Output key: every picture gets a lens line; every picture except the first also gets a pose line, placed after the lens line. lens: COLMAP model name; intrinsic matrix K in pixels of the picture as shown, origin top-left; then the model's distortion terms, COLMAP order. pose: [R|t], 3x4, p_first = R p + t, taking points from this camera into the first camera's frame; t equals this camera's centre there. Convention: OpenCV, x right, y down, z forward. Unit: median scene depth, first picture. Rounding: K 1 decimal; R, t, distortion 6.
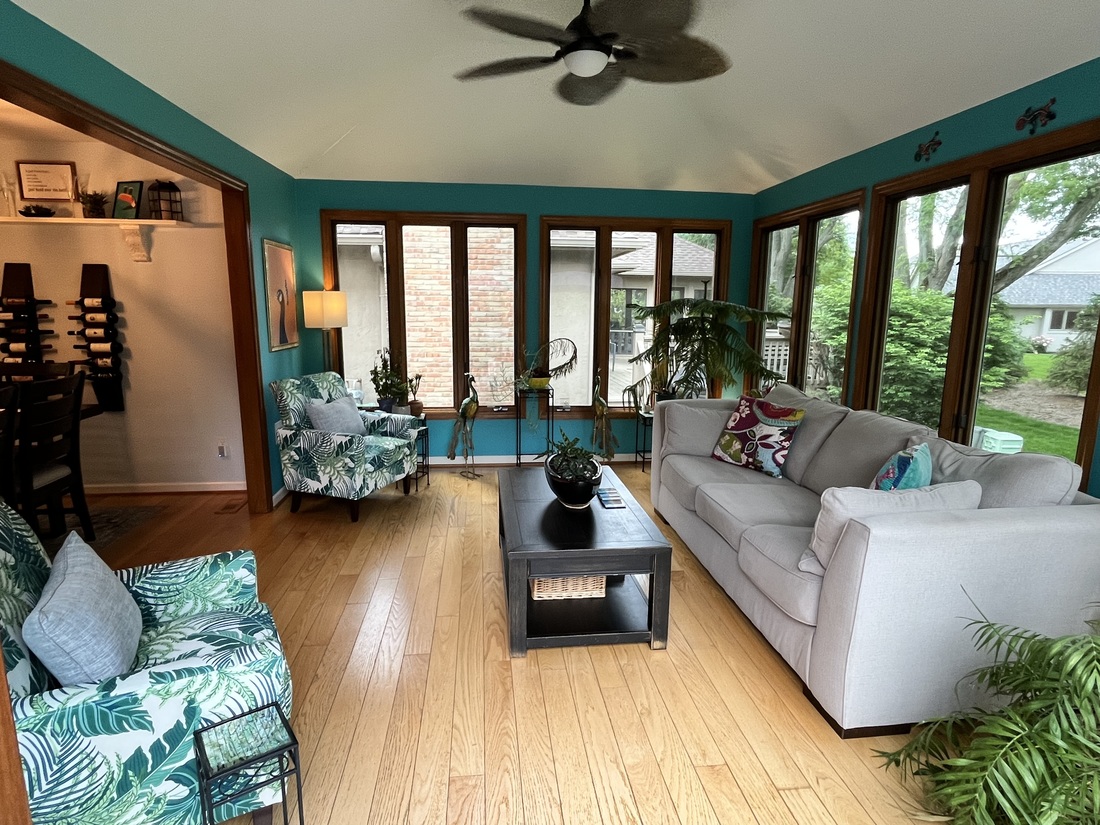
lens RADIAL K [[611.1, 0, 545.8], [0, 611.1, 412.8], [0, 0, 1]] dist [0.002407, -0.000350]
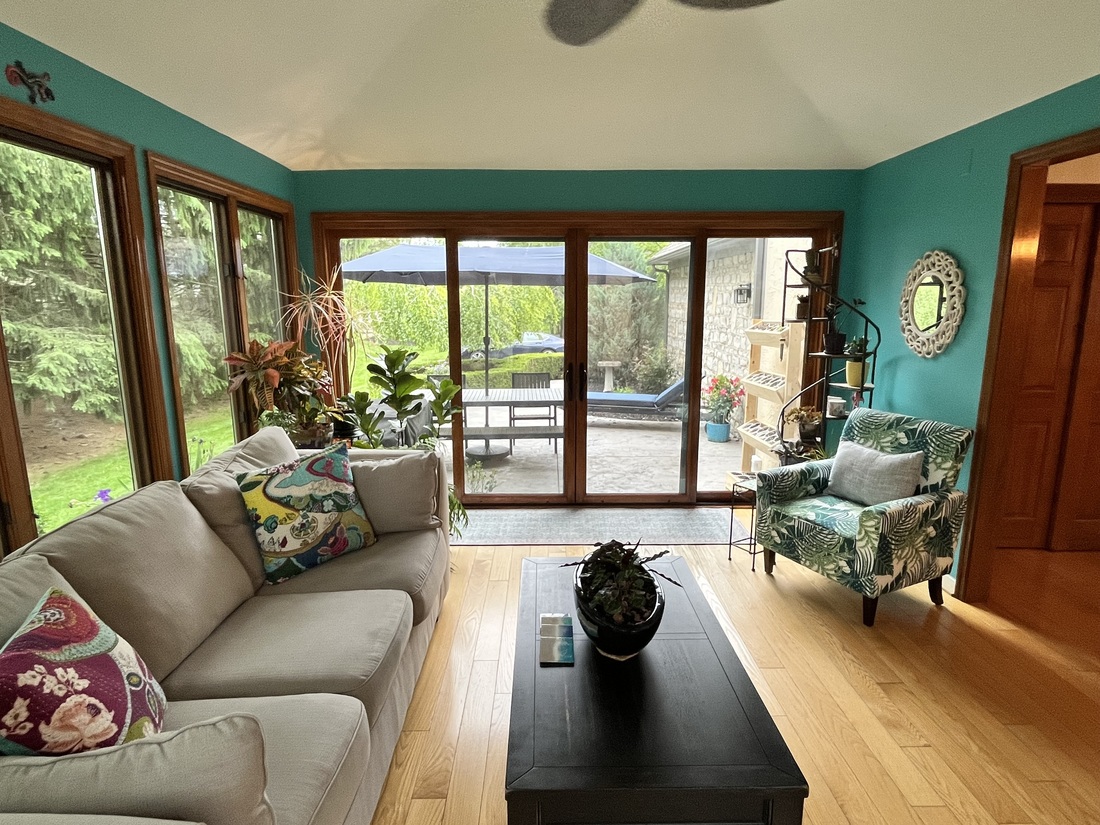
lens RADIAL K [[621.4, 0, 550.0], [0, 621.4, 412.5], [0, 0, 1]] dist [-0.003596, 0.000649]
pose [[-0.994841, -0.023031, 0.098796, 0.045496], [0.013591, 0.934848, 0.354789, -0.252394], [-0.100530, 0.354301, -0.929712, 1.258705]]
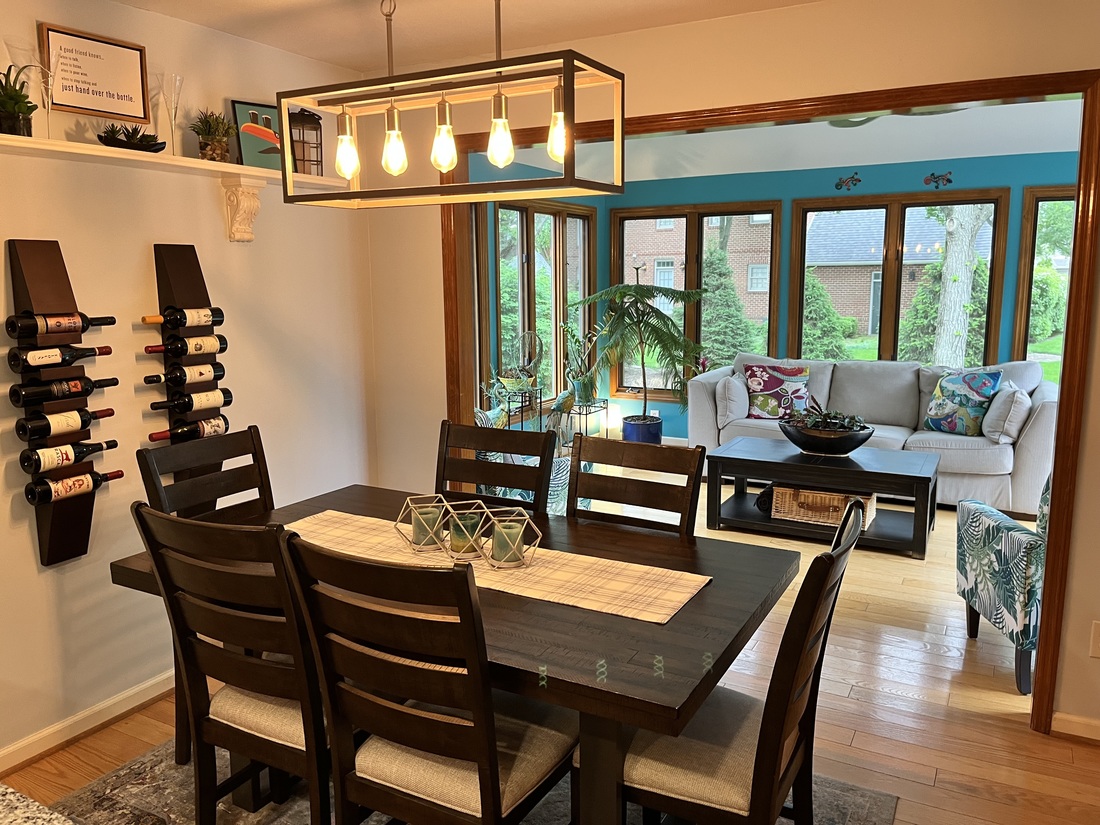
lens RADIAL K [[828.5, 0, 550.0], [0, 828.5, 412.5], [0, 0, 1]] dist [0.063253, -0.073477]
pose [[0.572859, -0.146956, 0.806373, -1.314241], [0.158082, 0.985135, 0.067230, -0.112372], [-0.804265, 0.088960, 0.587574, 0.376943]]
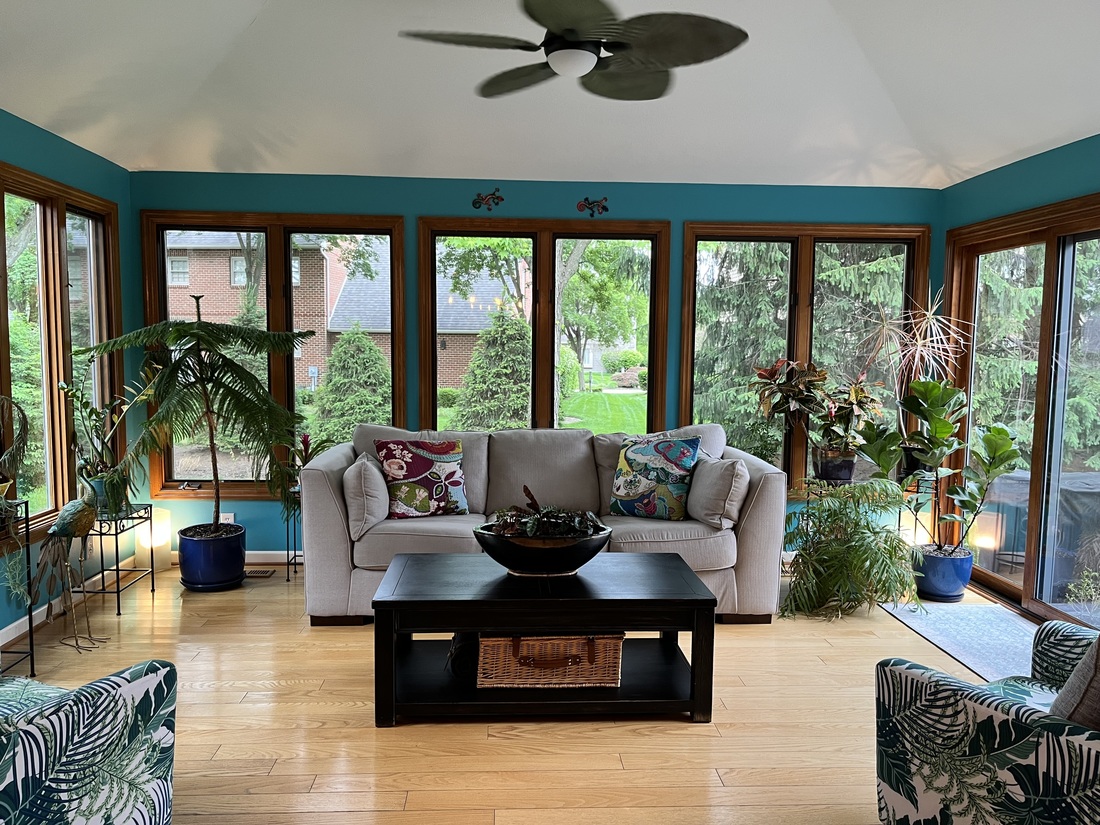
lens RADIAL K [[840.3, 0, 554.1], [0, 840.3, 418.5], [0, 0, 1]] dist [0.051372, -0.080842]
pose [[0.053662, -0.094981, 0.994032, -0.854613], [0.165432, 0.982555, 0.084954, -0.121683], [-0.984760, 0.159886, 0.068439, 0.721291]]
